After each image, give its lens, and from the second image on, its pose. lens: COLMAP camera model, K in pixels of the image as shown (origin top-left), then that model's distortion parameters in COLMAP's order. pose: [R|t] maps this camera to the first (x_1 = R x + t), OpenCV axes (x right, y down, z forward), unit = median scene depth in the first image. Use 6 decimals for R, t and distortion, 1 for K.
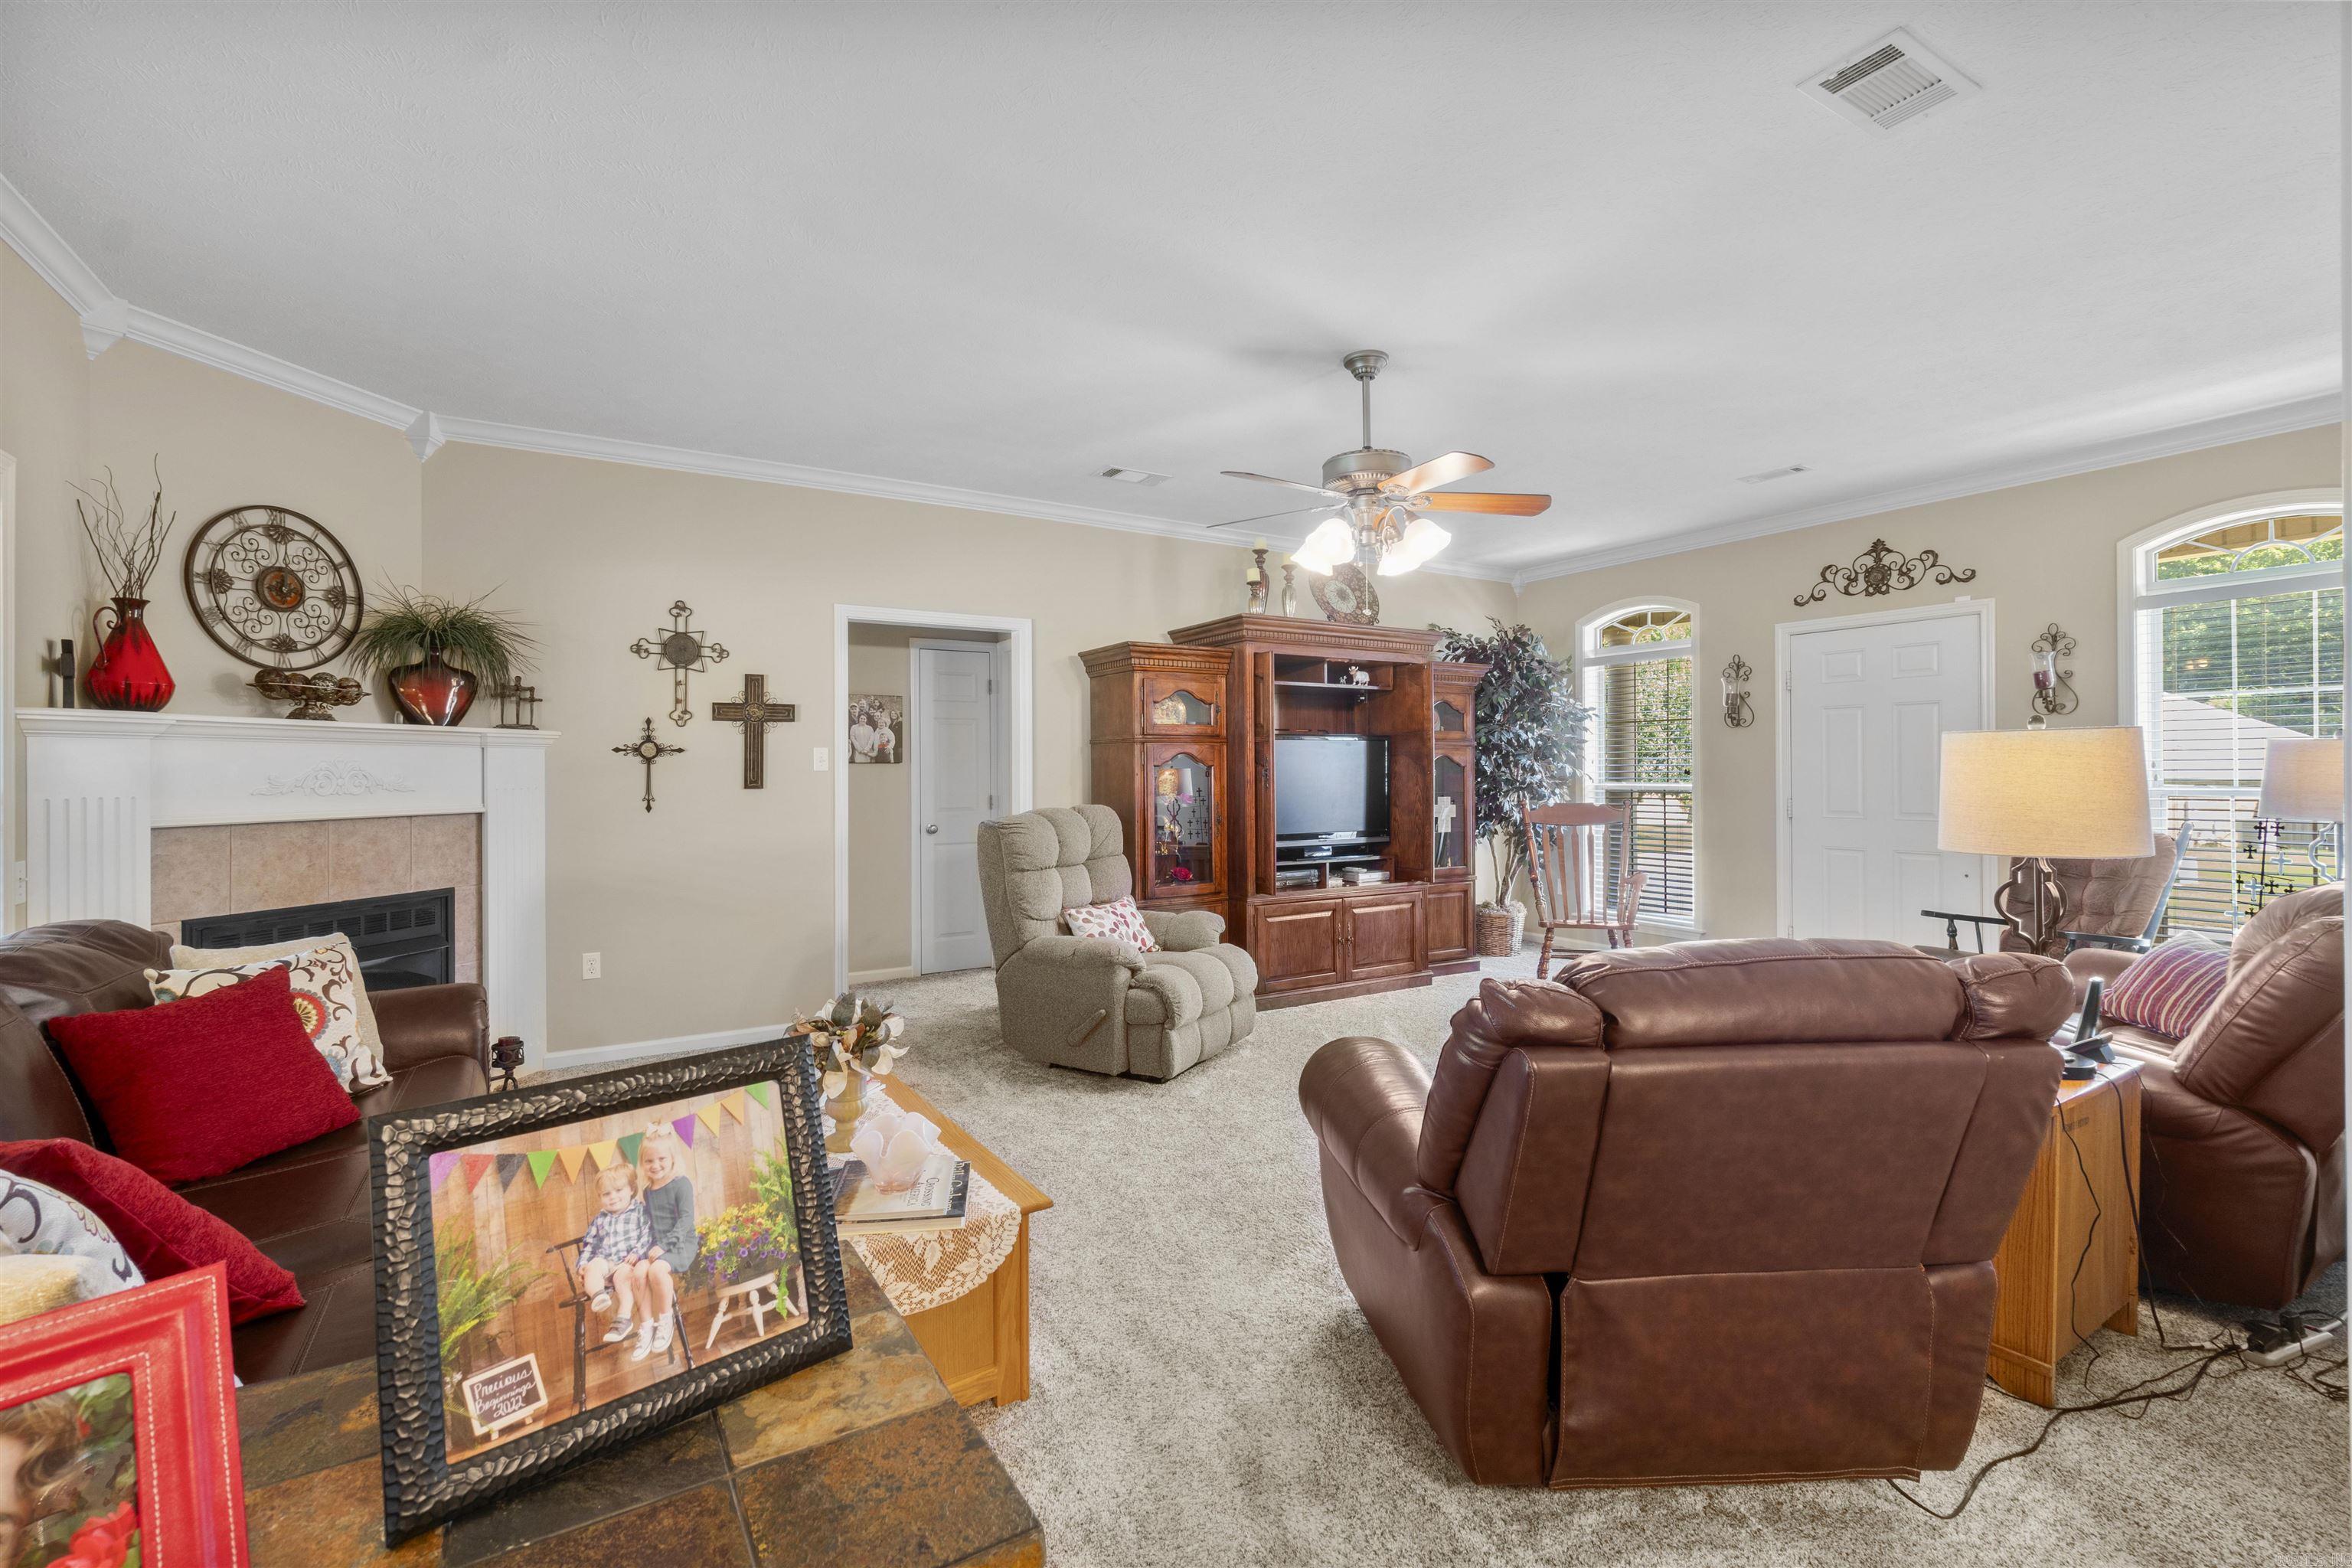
lens RADIAL K [[1015.3, 0, 1131.8], [0, 1015.3, 769.7], [0, 0, 1]] dist [-0.004567, 0.001406]
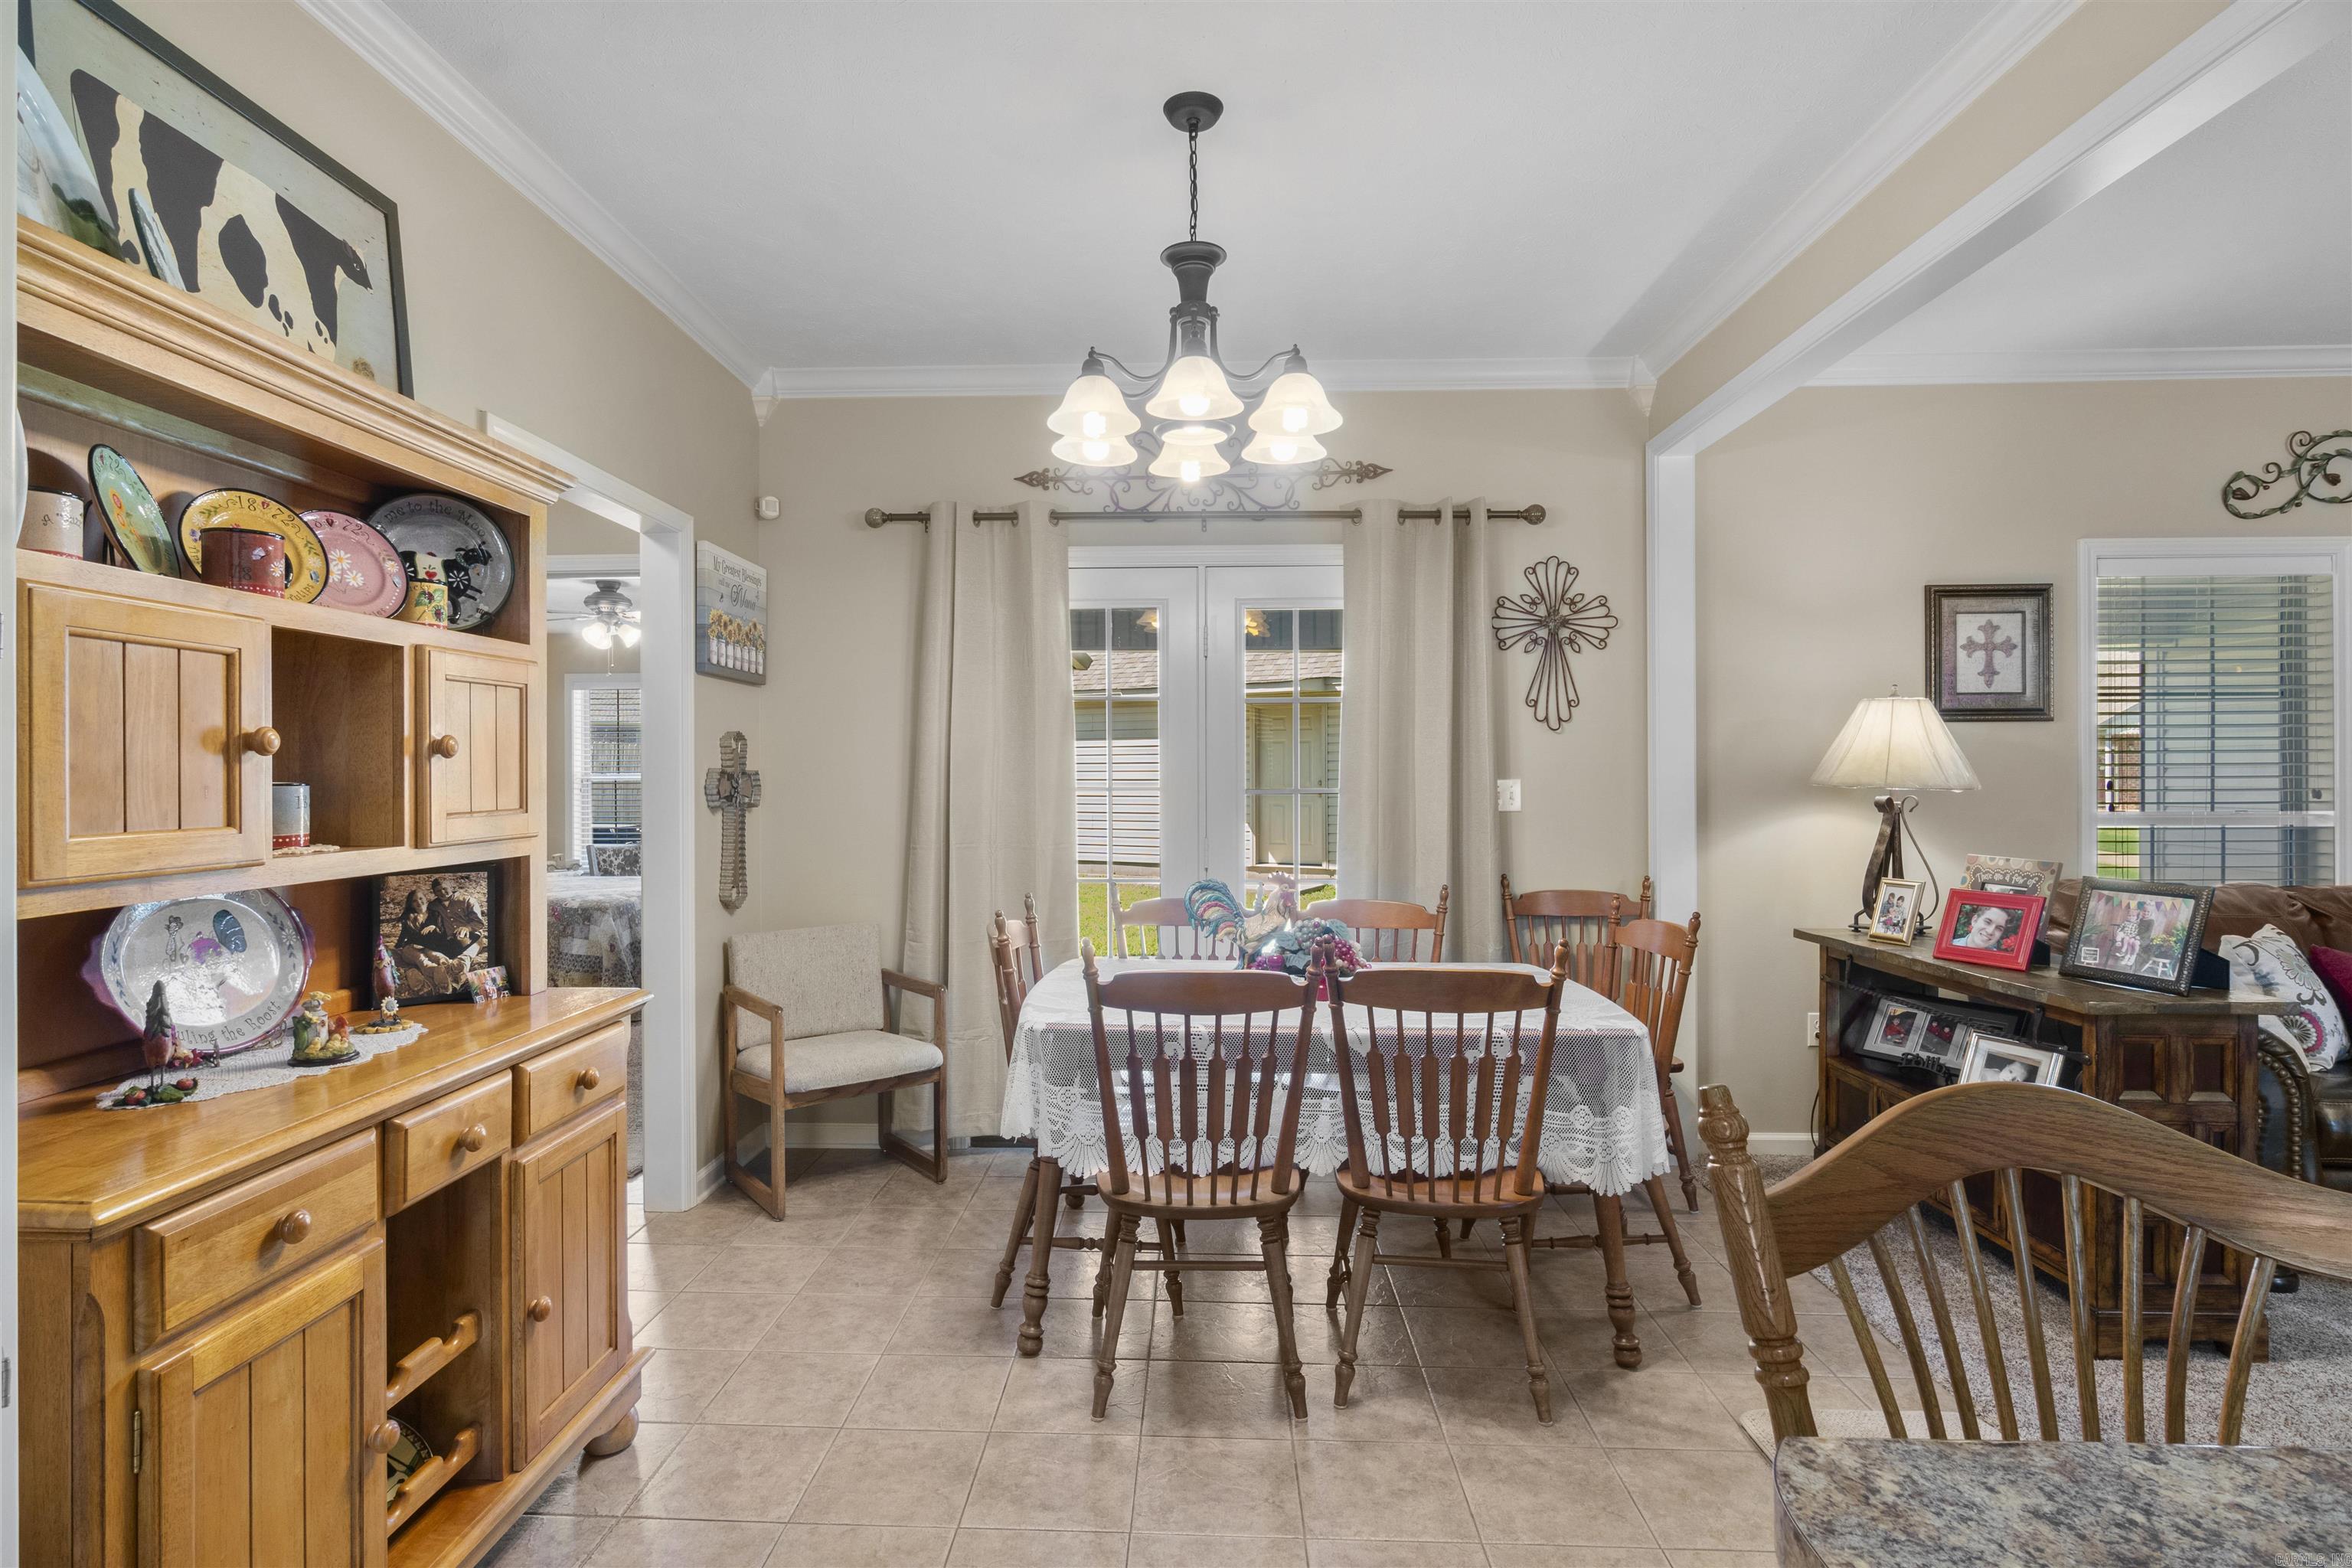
lens RADIAL K [[1177.9, 0, 1184.3], [0, 1177.9, 771.7], [0, 0, 1]] dist [0.001425, 0.001834]
pose [[-0.523775, 0.002891, -0.851852, 0.840049], [0.005367, 0.999986, 0.000093, -0.011369], [0.851840, -0.004523, -0.523783, 0.079122]]
